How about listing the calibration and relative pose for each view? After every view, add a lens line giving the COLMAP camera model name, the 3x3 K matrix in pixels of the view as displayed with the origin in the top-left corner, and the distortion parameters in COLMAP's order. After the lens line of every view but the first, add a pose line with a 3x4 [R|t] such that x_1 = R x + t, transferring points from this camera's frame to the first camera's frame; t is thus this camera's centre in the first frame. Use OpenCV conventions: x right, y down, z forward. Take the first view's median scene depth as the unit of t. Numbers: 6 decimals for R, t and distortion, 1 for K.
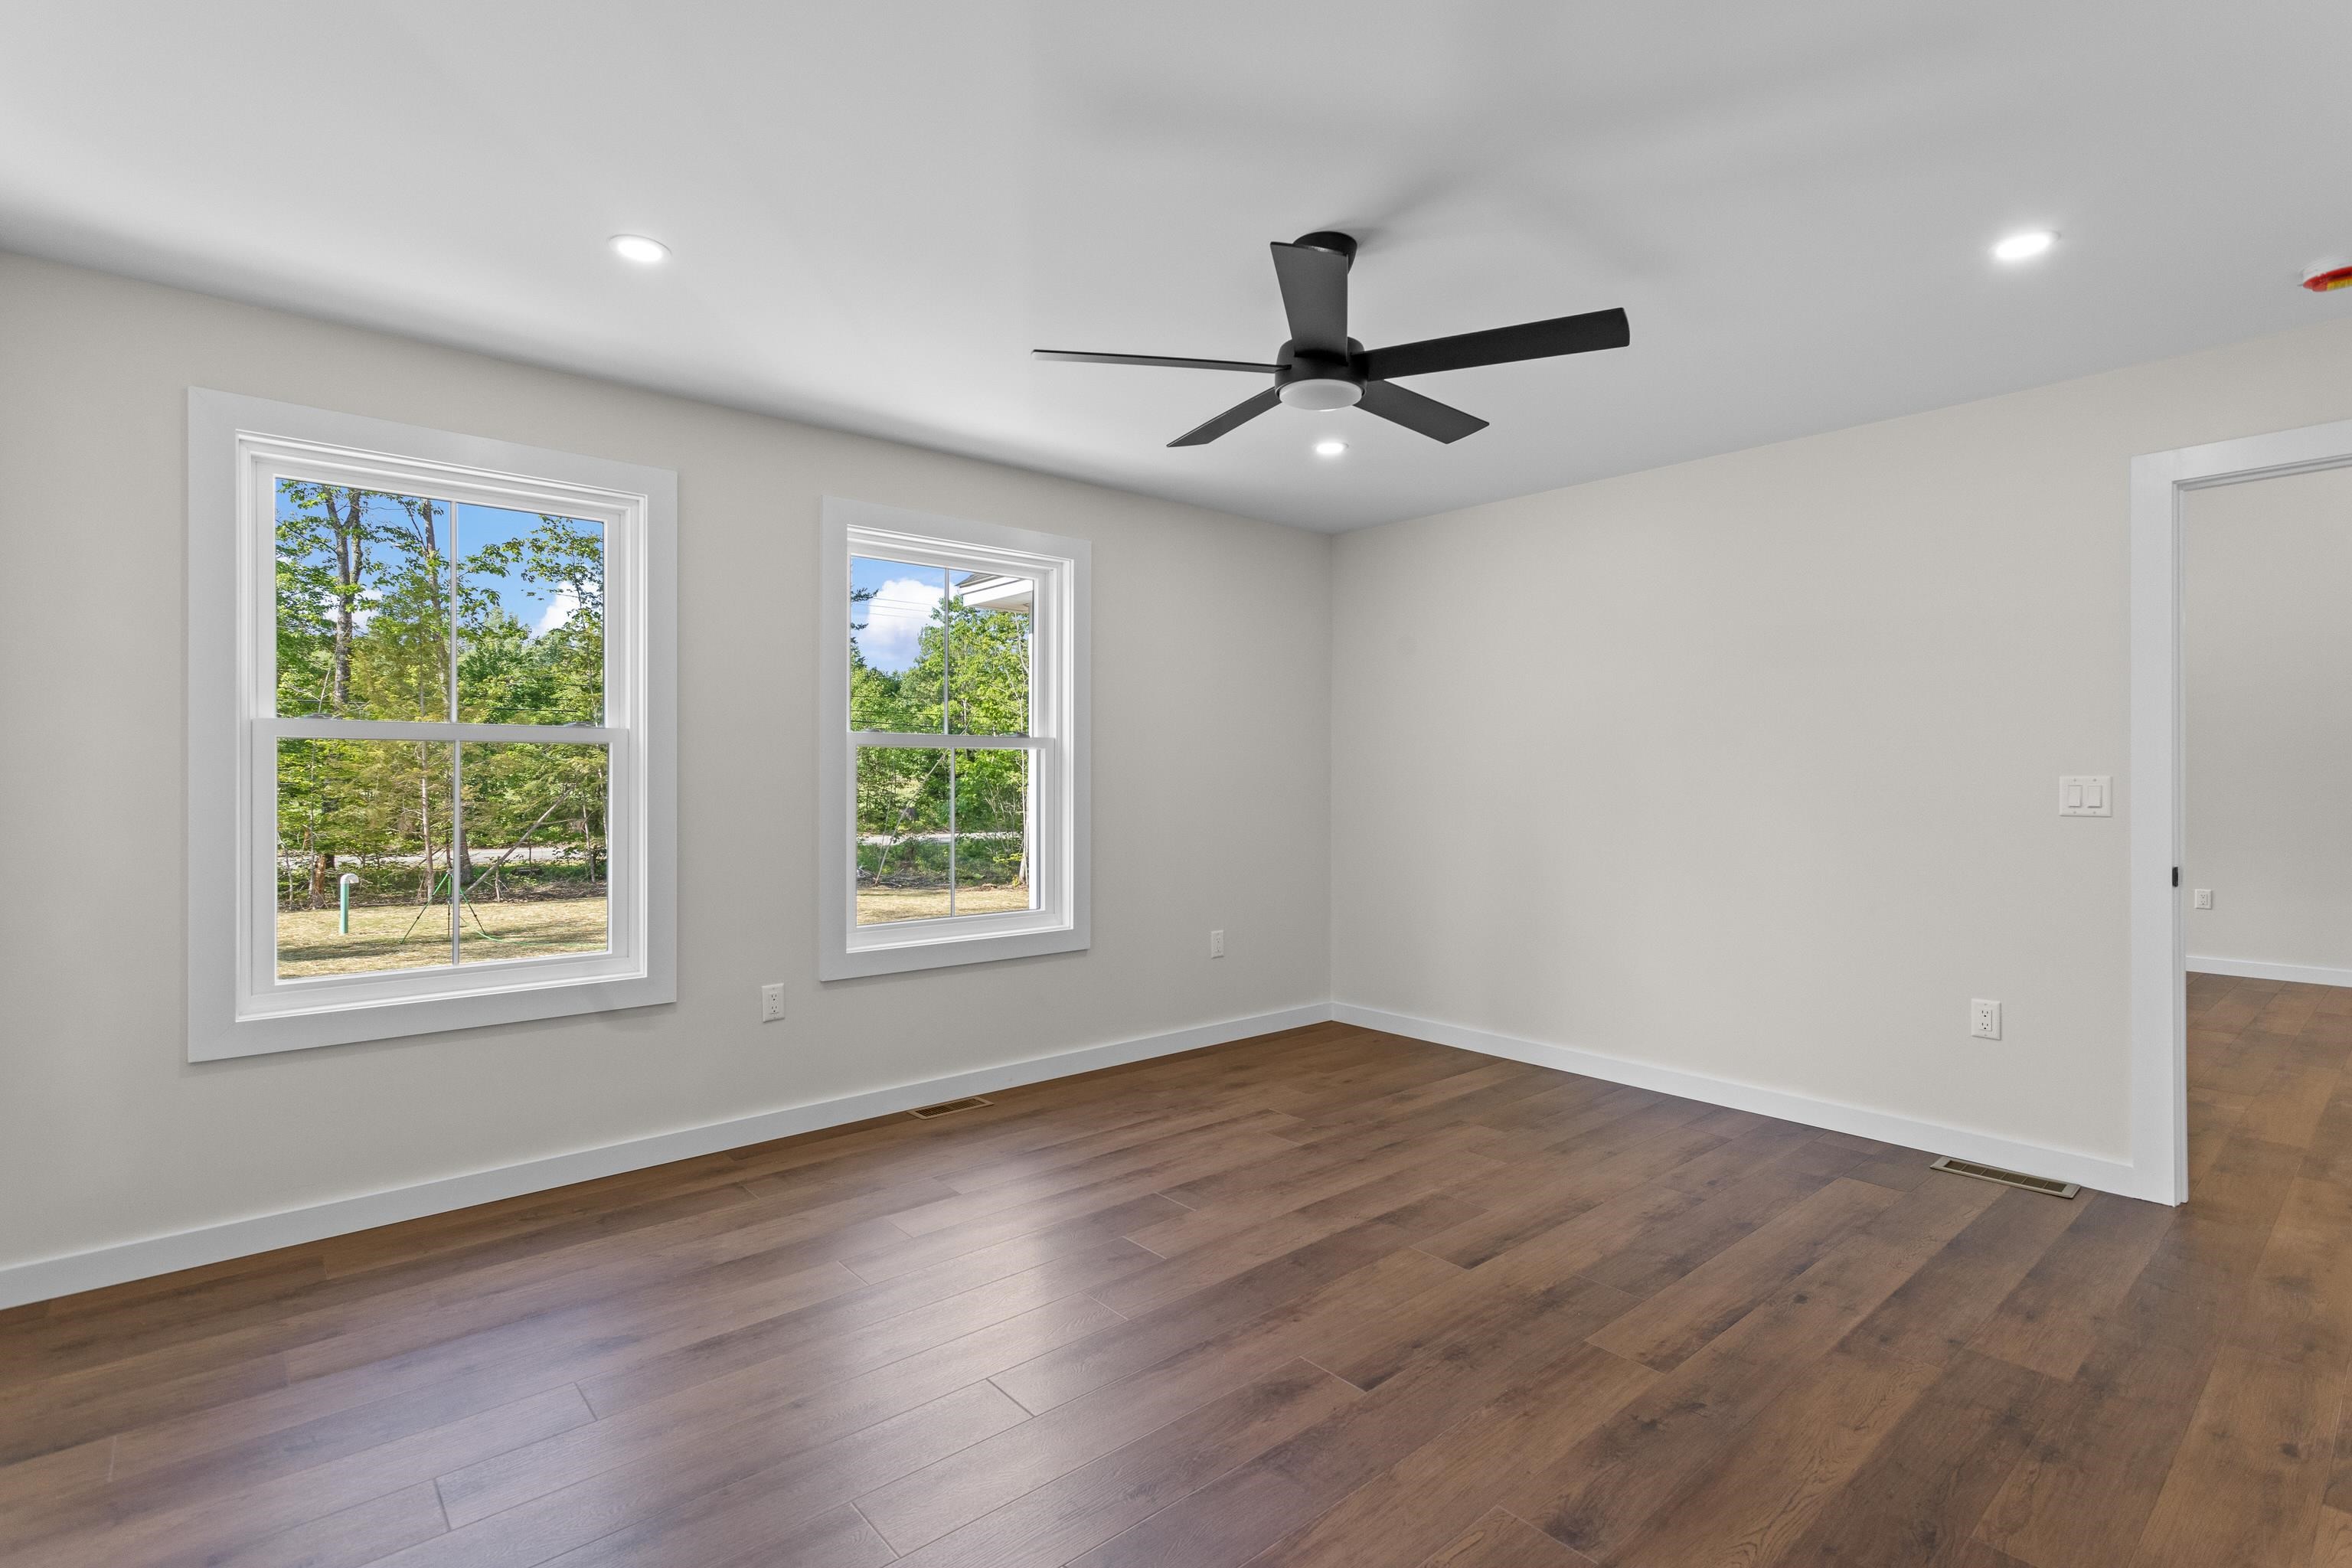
lens RADIAL K [[1109.3, 0, 1182.4], [0, 1109.3, 773.4], [0, 0, 1]] dist [-0.000472, 0.000854]
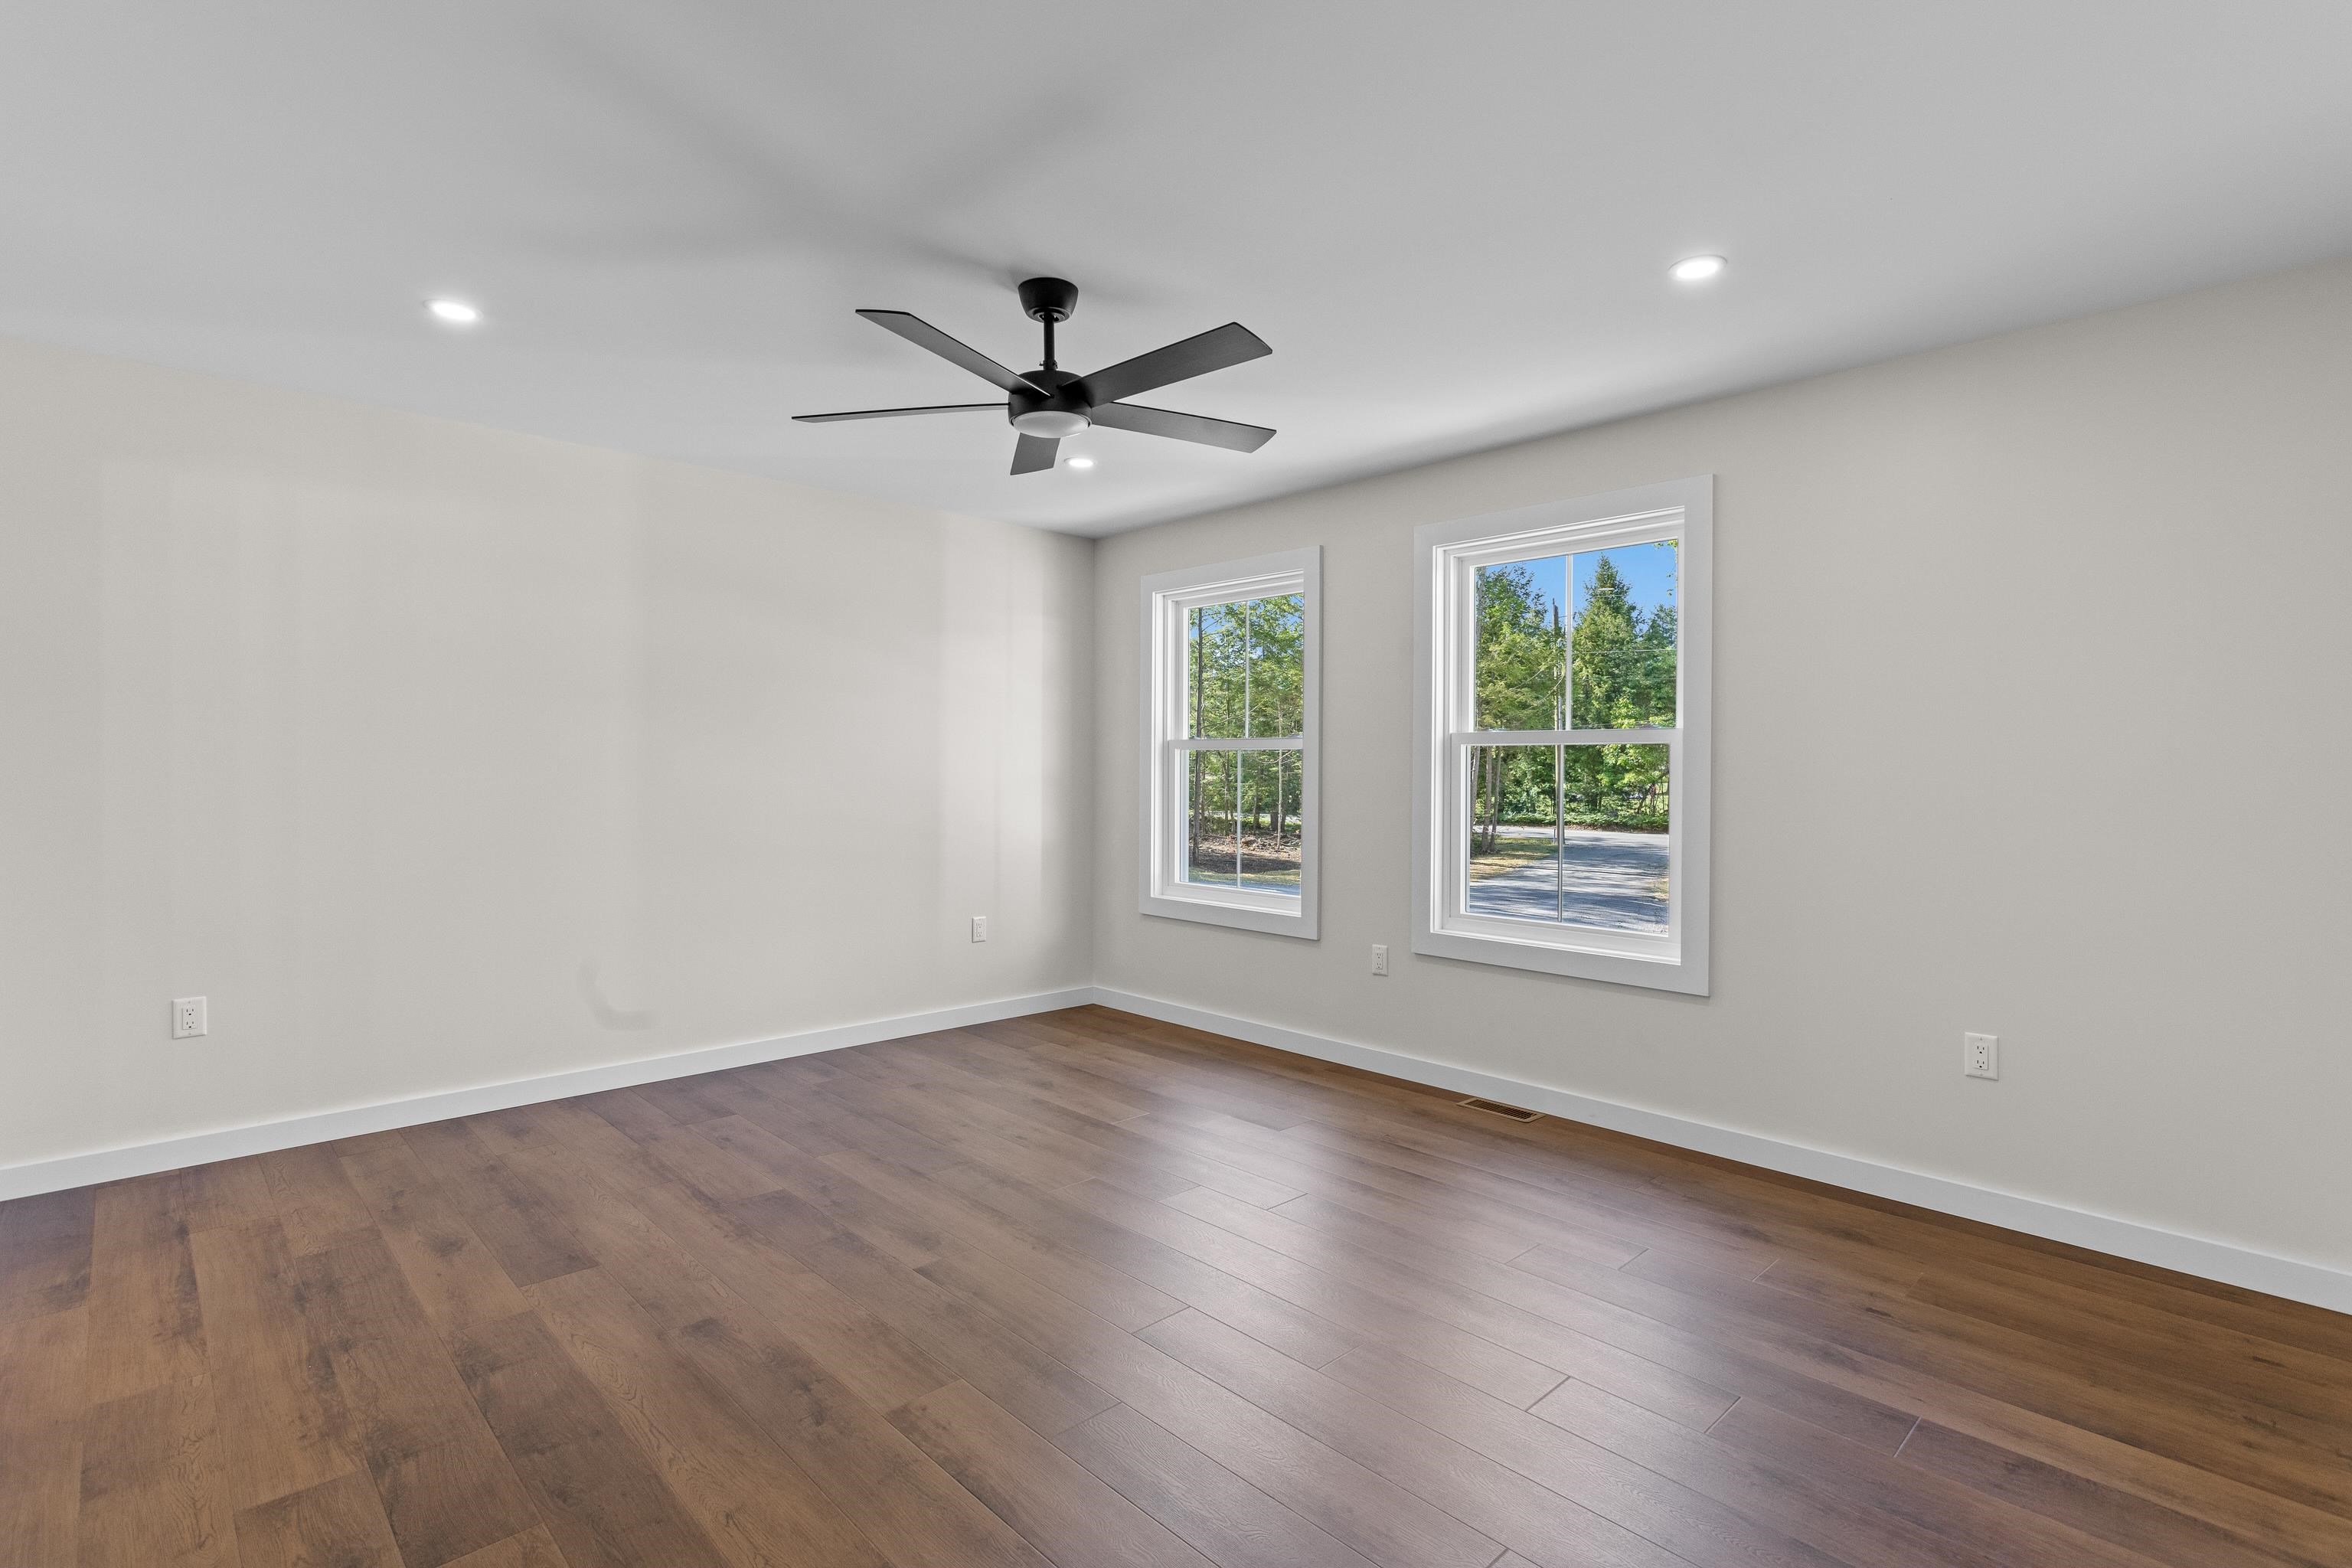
lens RADIAL K [[1109.3, 0, 1182.4], [0, 1109.3, 773.4], [0, 0, 1]] dist [-0.000472, 0.000854]
pose [[0.049897, 0.005100, -0.998741, 1.026789], [-0.003951, 0.999980, 0.004909, -0.002053], [0.998747, 0.003702, 0.049916, 0.898765]]
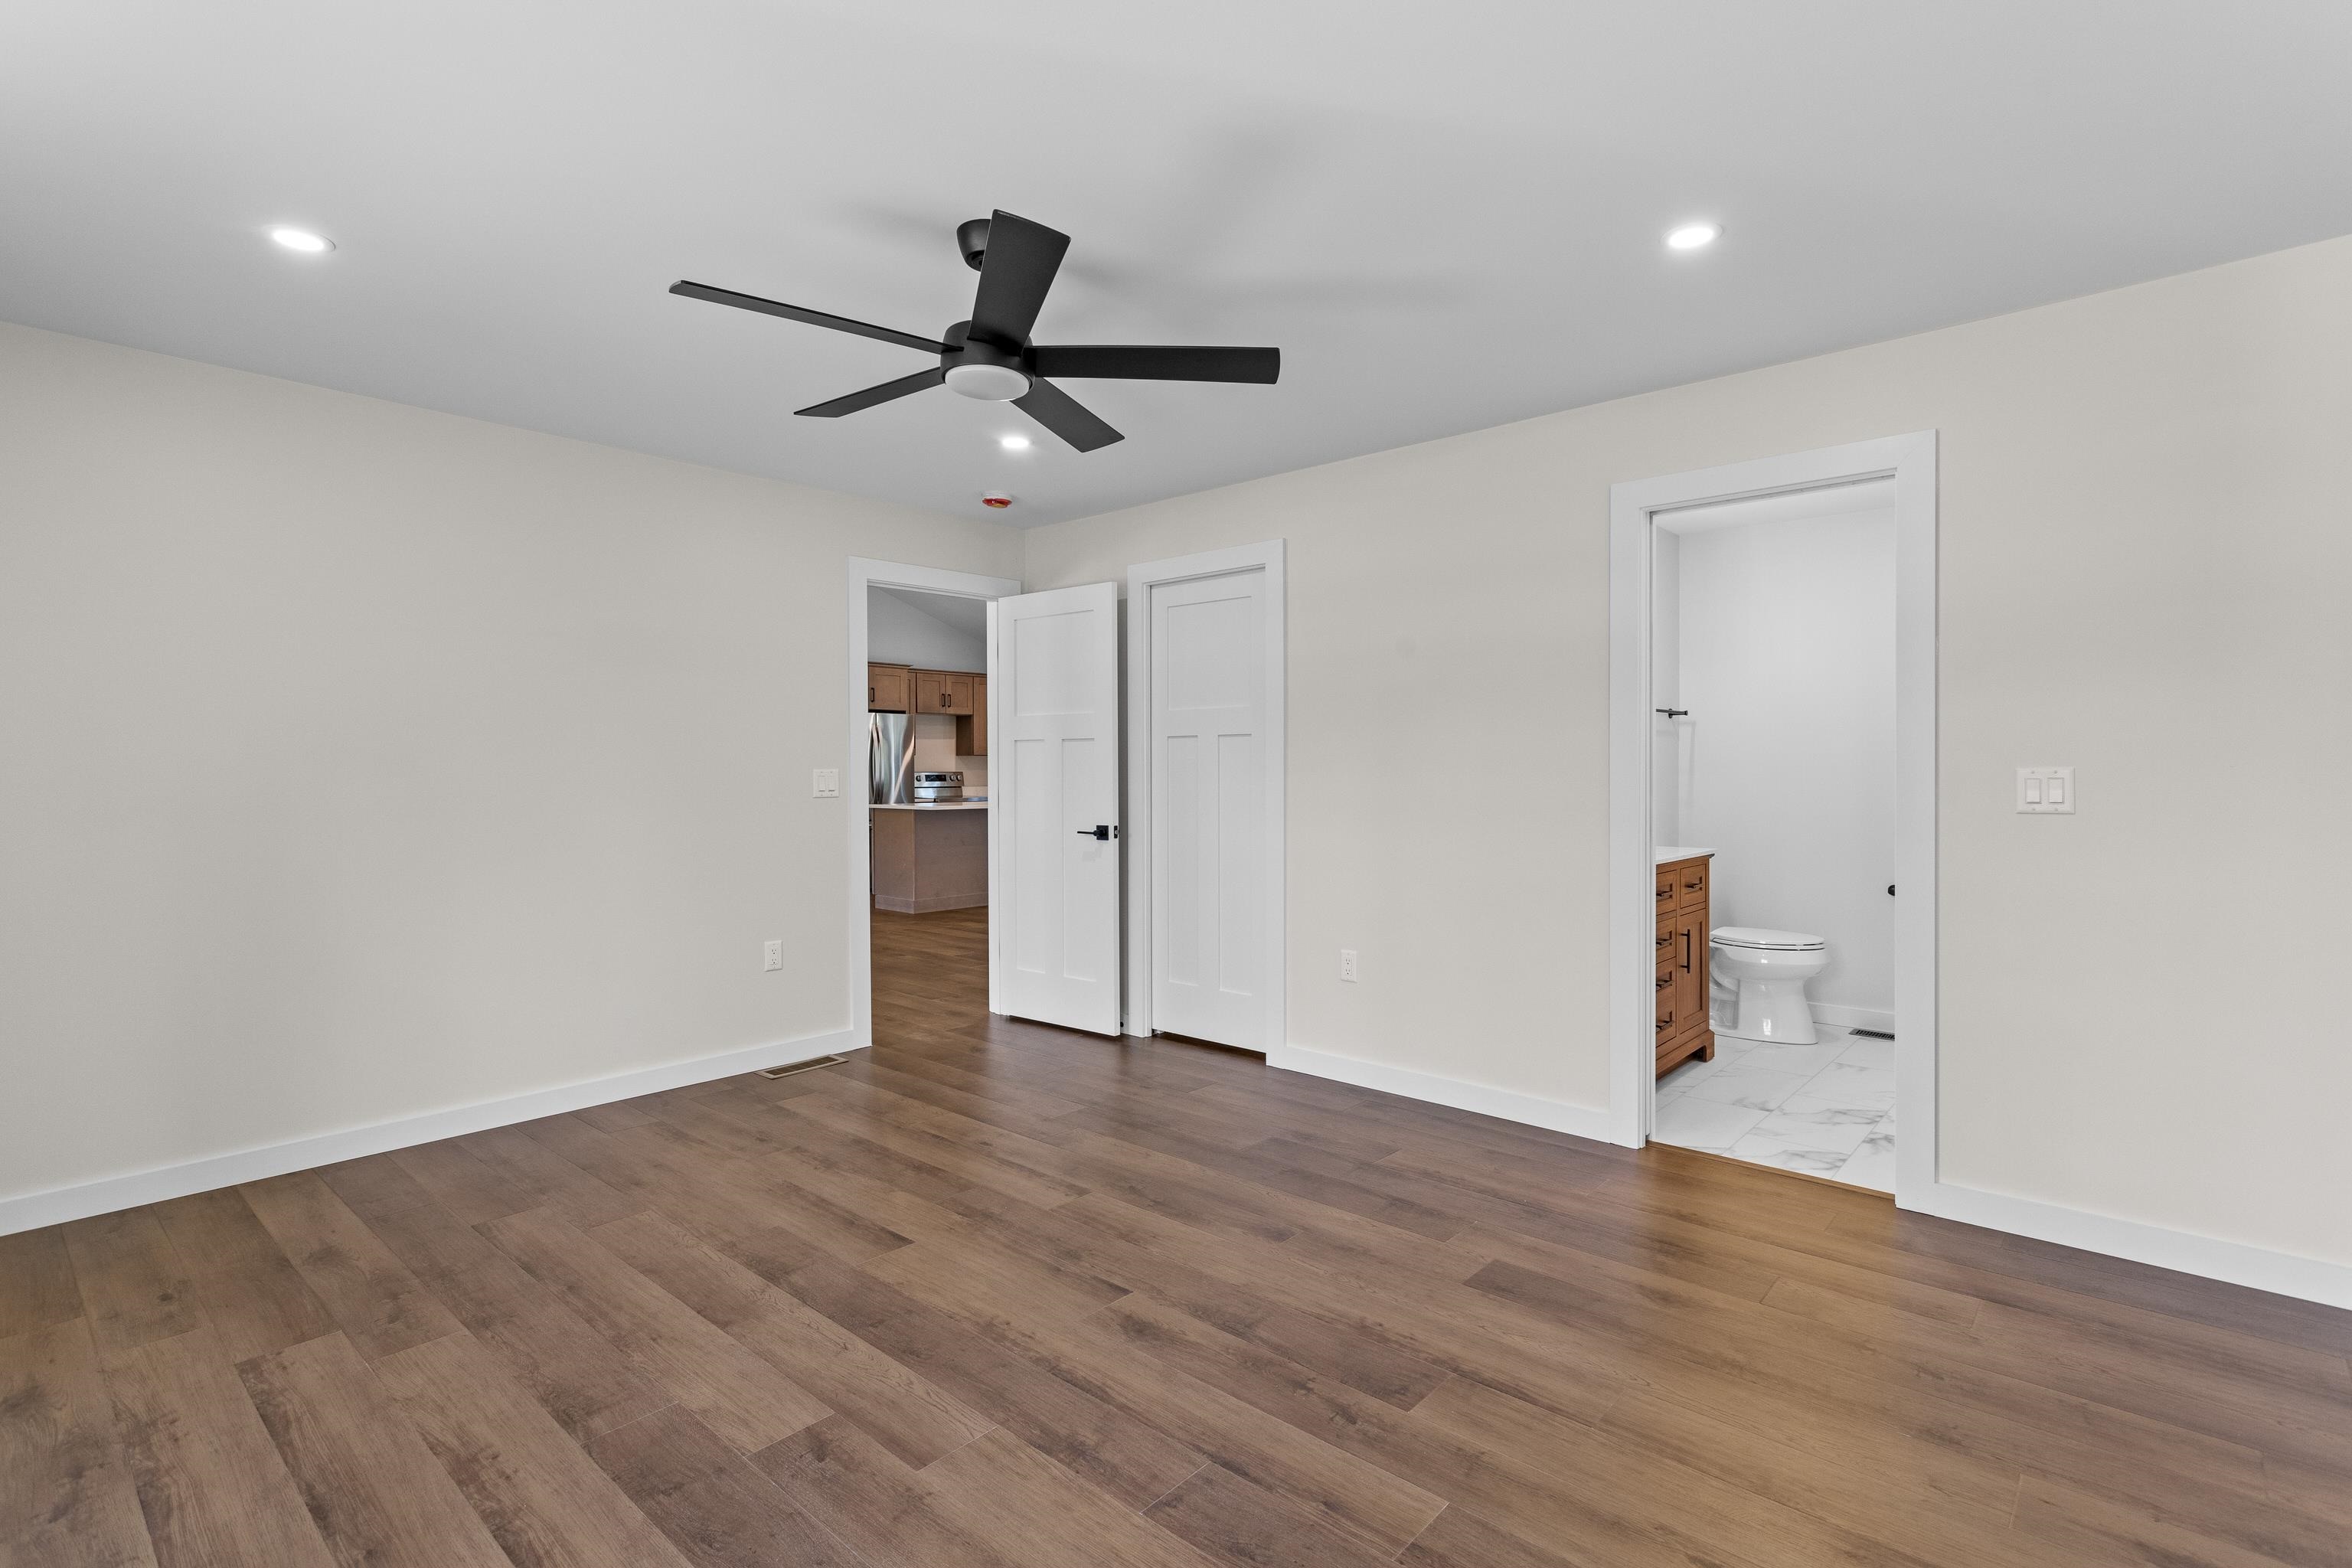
lens RADIAL K [[1109.3, 0, 1182.4], [0, 1109.3, 773.4], [0, 0, 1]] dist [-0.000472, 0.000854]
pose [[-0.132340, -0.004985, 0.991192, -0.732449], [0.001998, 0.999984, 0.005296, 0.000103], [-0.991202, 0.002681, -0.132328, 0.801351]]
